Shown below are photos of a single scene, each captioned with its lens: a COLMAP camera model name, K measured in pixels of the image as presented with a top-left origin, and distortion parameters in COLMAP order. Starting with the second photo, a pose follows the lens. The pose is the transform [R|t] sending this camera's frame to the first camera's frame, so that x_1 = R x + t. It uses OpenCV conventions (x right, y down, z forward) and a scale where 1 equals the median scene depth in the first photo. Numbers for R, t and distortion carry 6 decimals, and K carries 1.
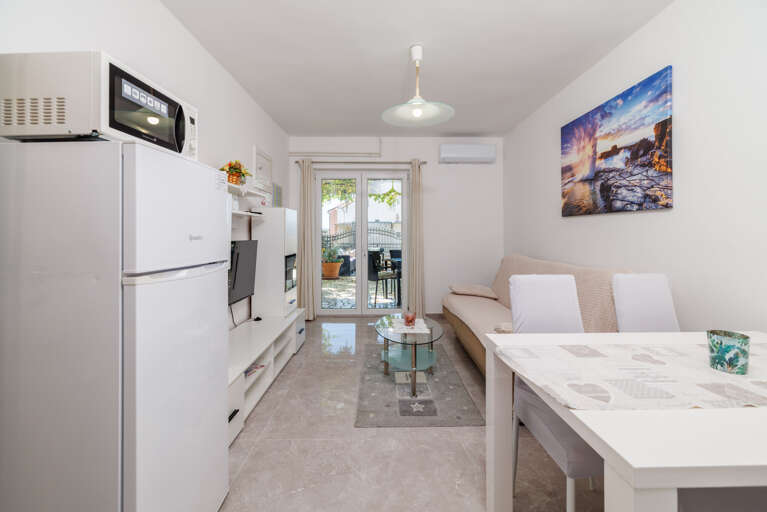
lens RADIAL K [[329.2, 0, 382.3], [0, 329.2, 236.5], [0, 0, 1]] dist [0.002097, 0.000628]
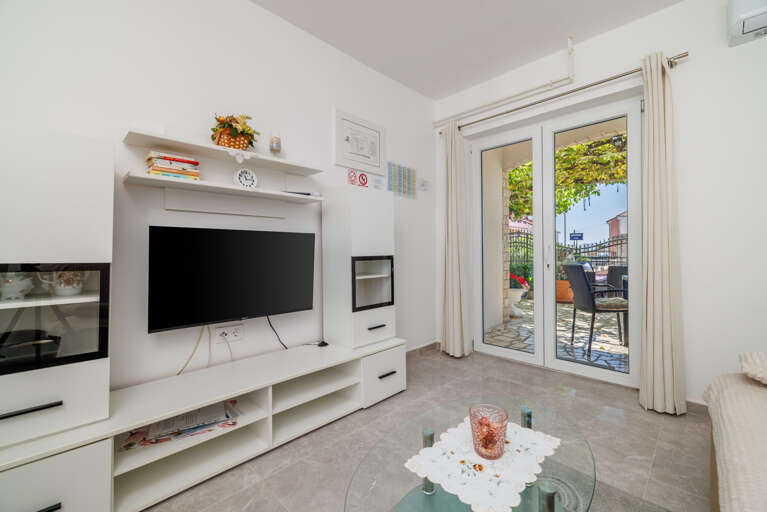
lens RADIAL K [[321.8, 0, 387.2], [0, 321.8, 251.9], [0, 0, 1]] dist [-0.000117, 0.000081]
pose [[0.713022, 0.002320, -0.701138, 0.142708], [-0.002337, 0.999997, 0.000932, 0.031734], [0.701138, 0.000974, 0.713025, 0.391112]]
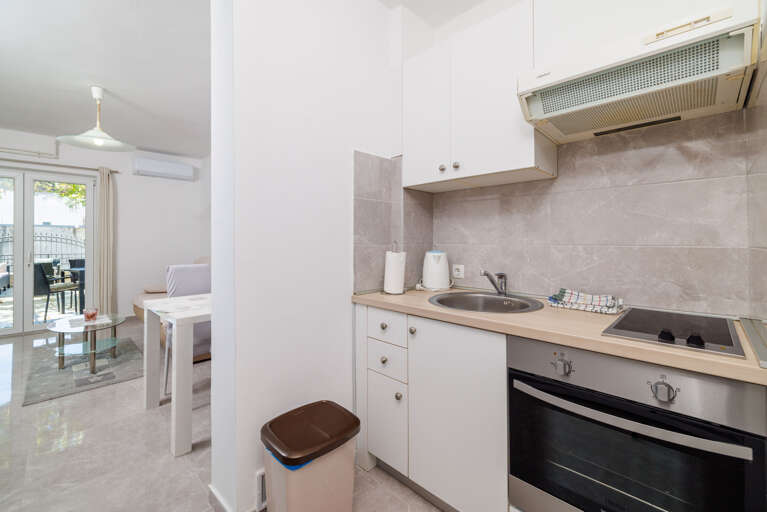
lens RADIAL K [[329.2, 0, 382.3], [0, 329.2, 236.5], [0, 0, 1]] dist [0.002097, 0.000628]
pose [[0.712377, 0.001399, 0.701795, 0.000559], [0.013340, 0.999790, -0.015534, 0.003232], [-0.701670, 0.020428, 0.712209, -0.305975]]
